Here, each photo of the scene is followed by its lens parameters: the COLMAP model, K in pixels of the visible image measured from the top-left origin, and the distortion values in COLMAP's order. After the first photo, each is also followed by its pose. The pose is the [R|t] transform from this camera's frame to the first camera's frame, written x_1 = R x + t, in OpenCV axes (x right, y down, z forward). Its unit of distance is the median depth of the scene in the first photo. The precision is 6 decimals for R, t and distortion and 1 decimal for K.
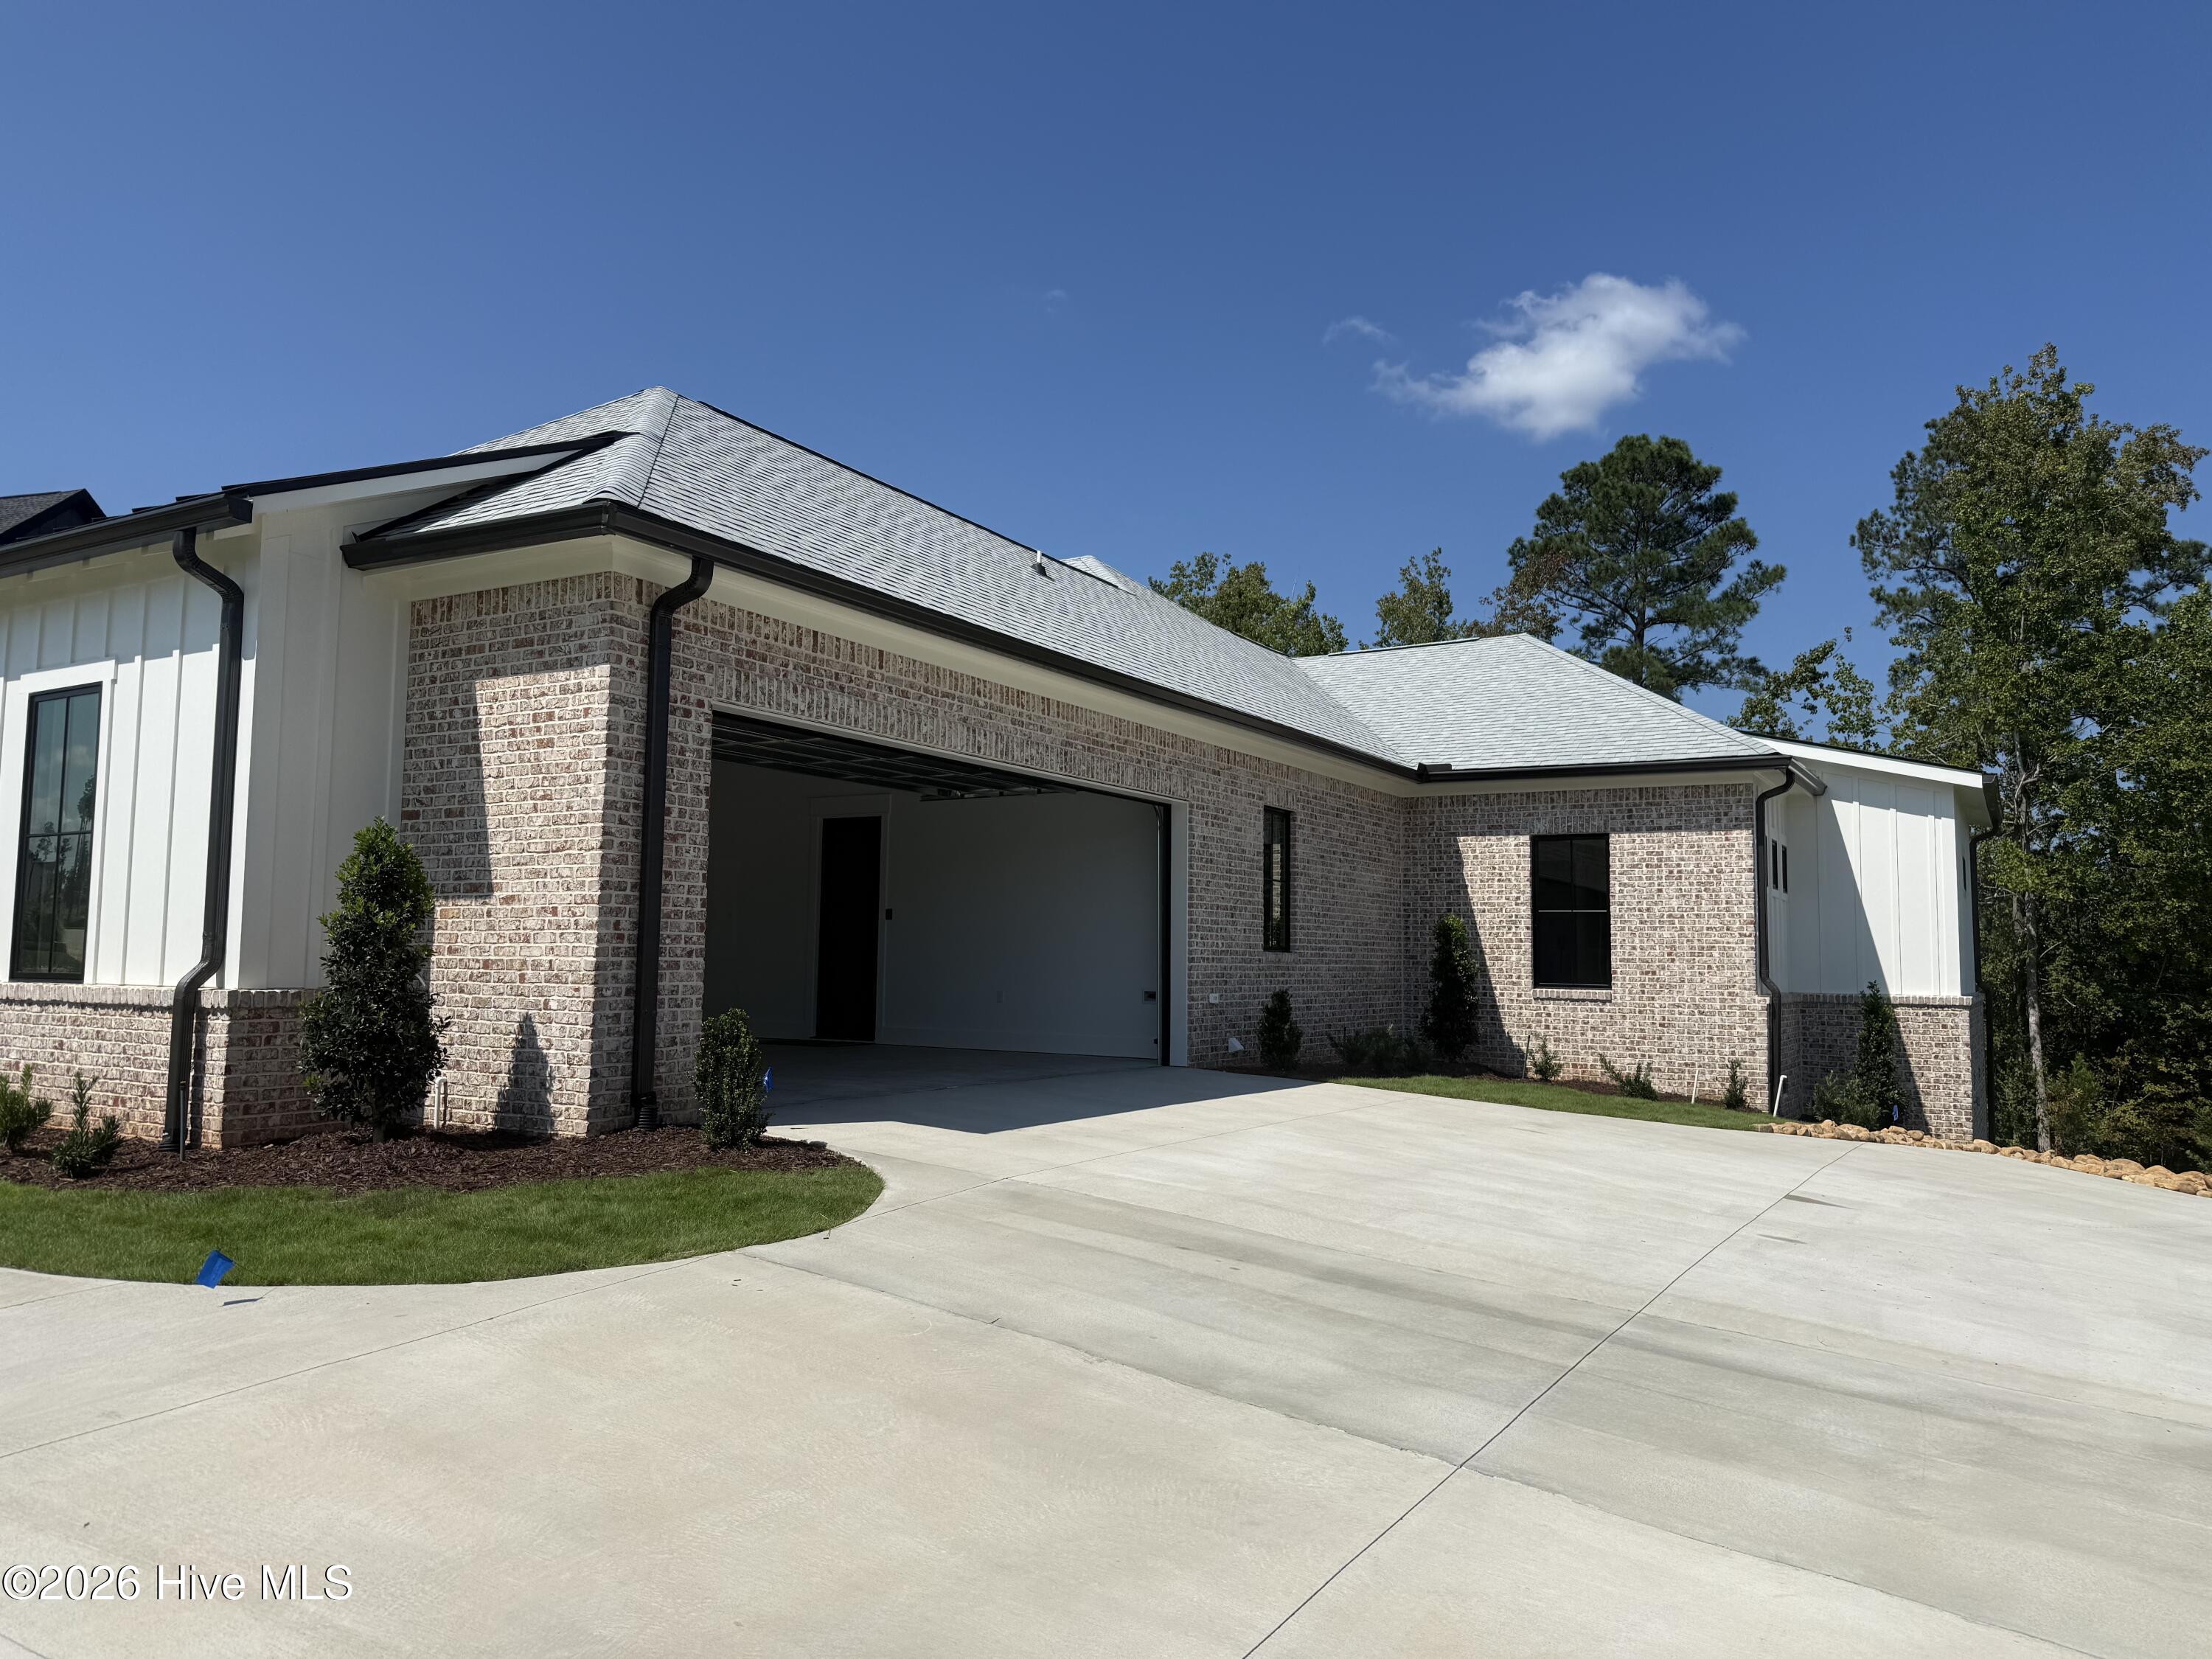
lens RADIAL K [[1510.4, 0, 1108.1], [0, 1510.4, 836.9], [0, 0, 1]] dist [0.042456, -0.005687]
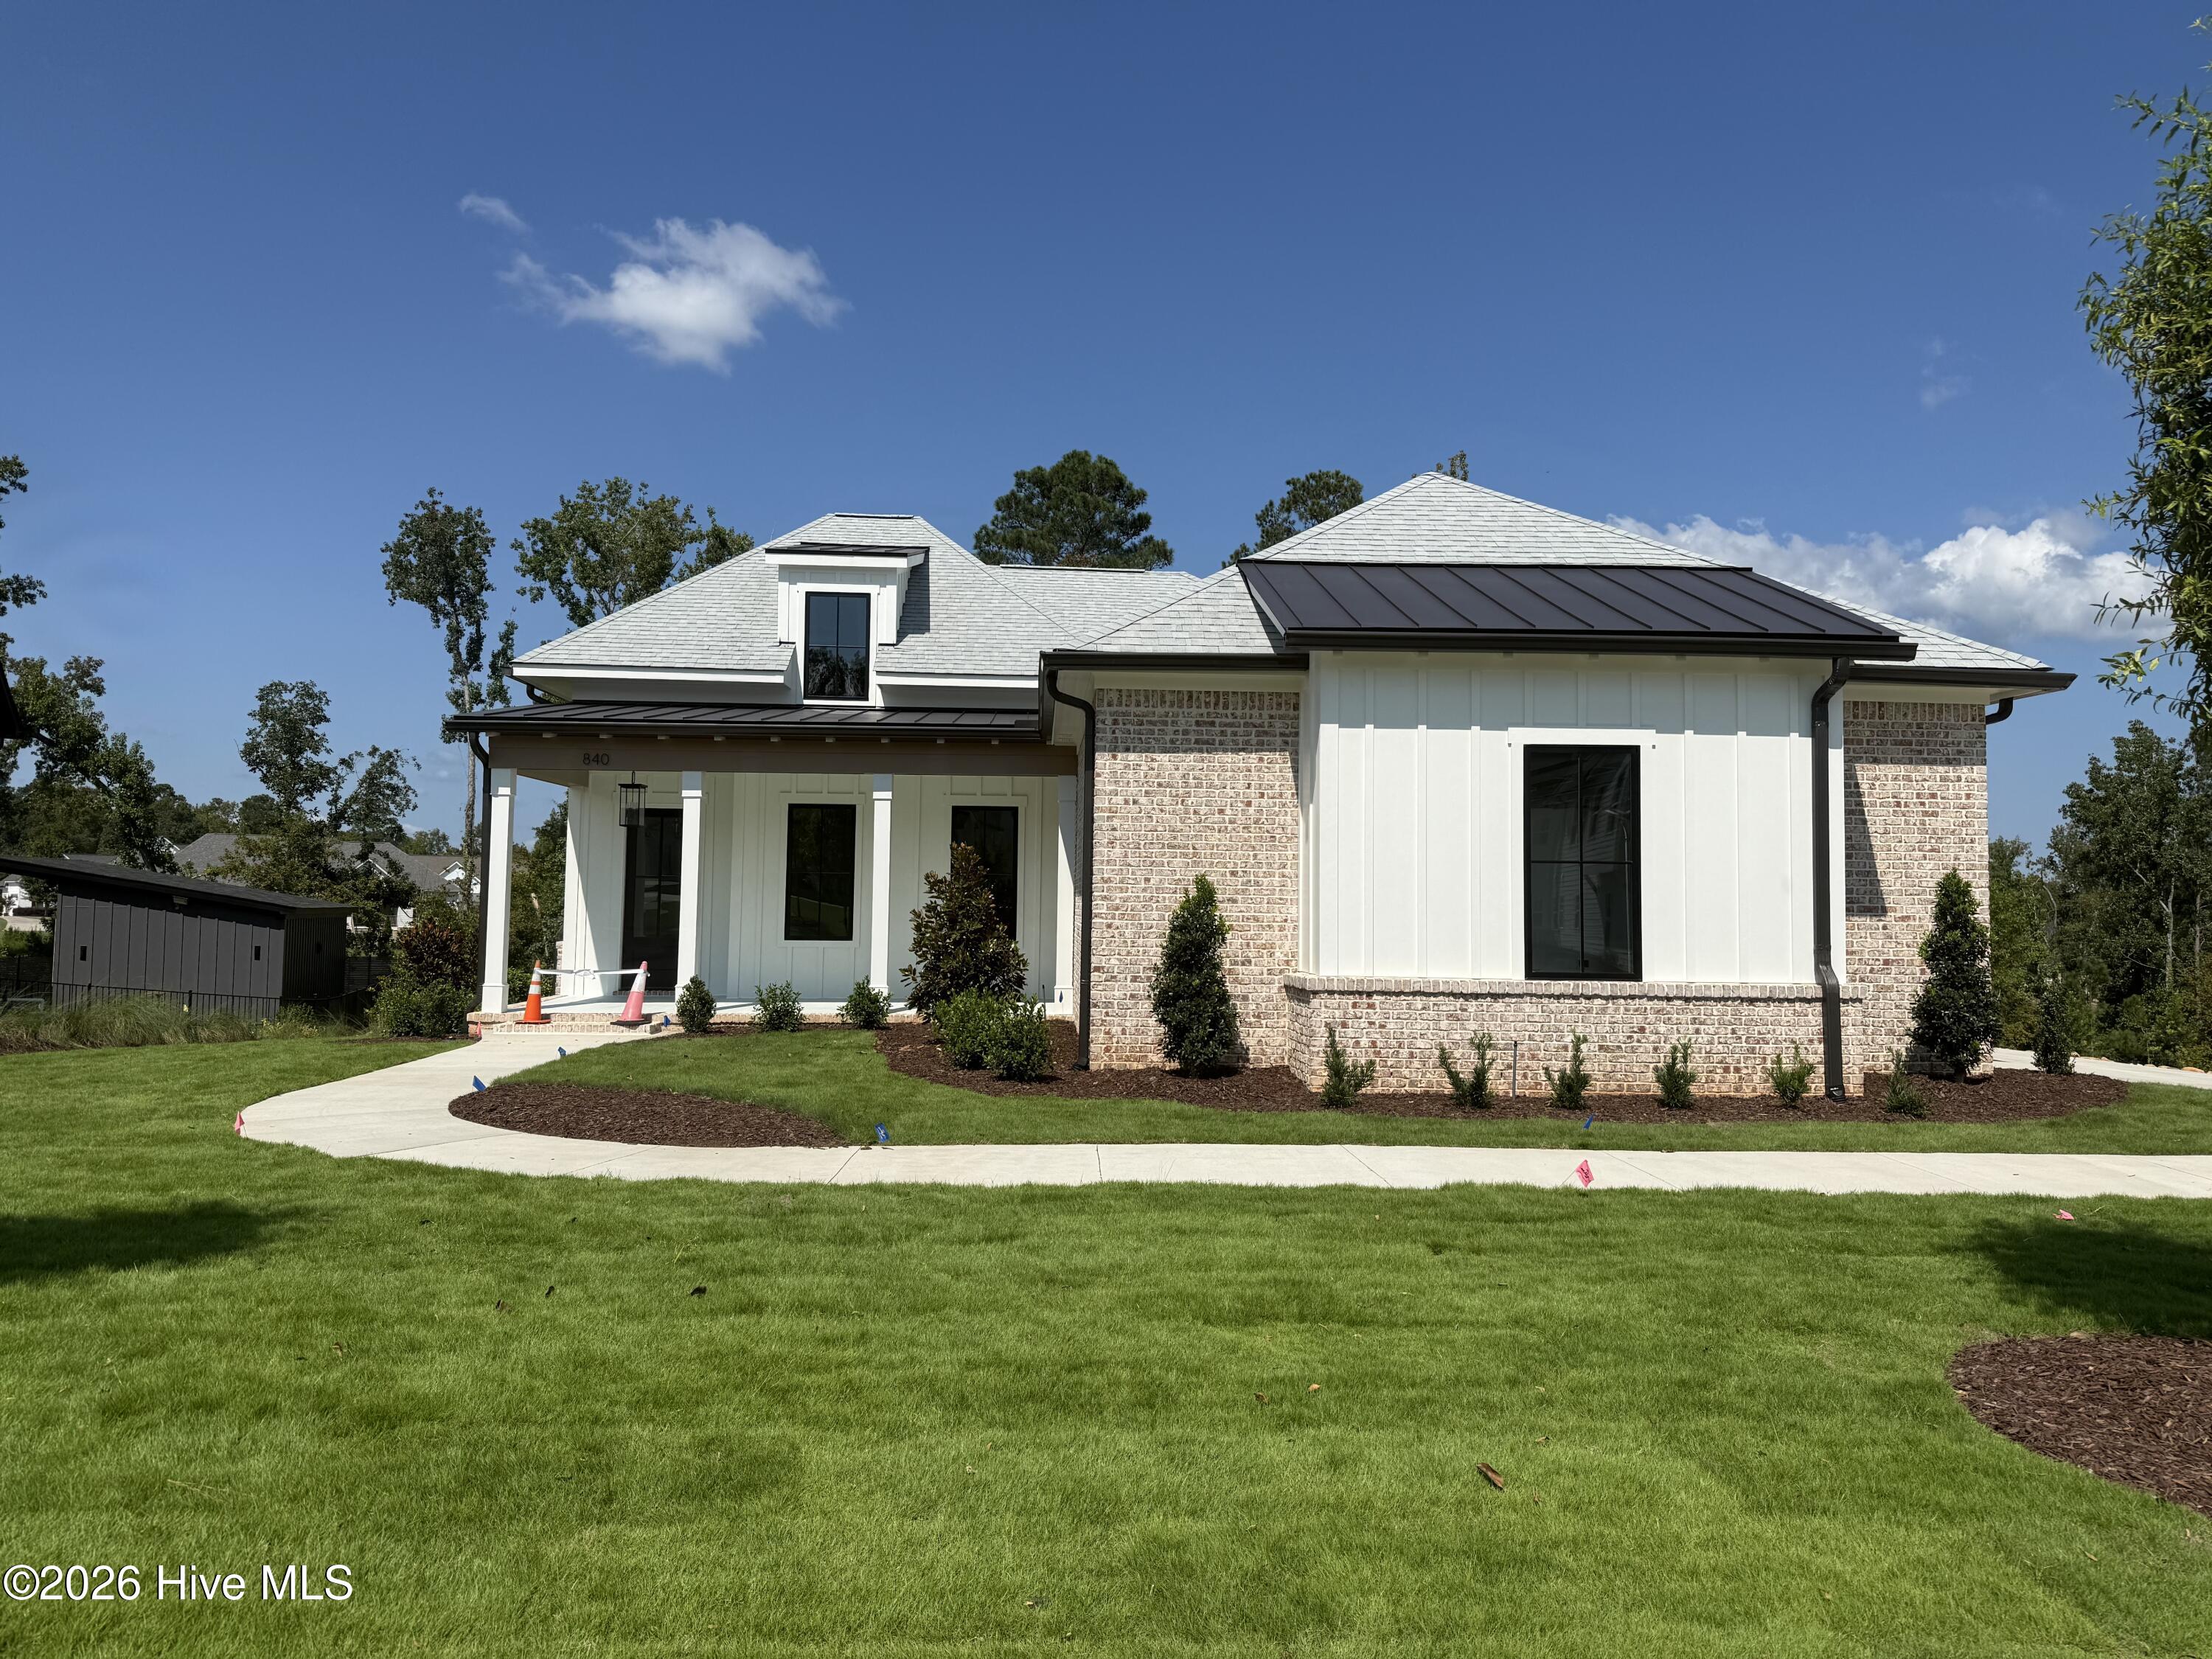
lens RADIAL K [[1510.4, 0, 1117.5], [0, 1510.4, 829.3], [0, 0, 1]] dist [0.042456, -0.005687]
pose [[0.825384, 0.025557, 0.563992, -1.802929], [-0.047500, 0.998576, 0.024265, -0.043435], [-0.562569, -0.046818, 0.825423, 0.205258]]
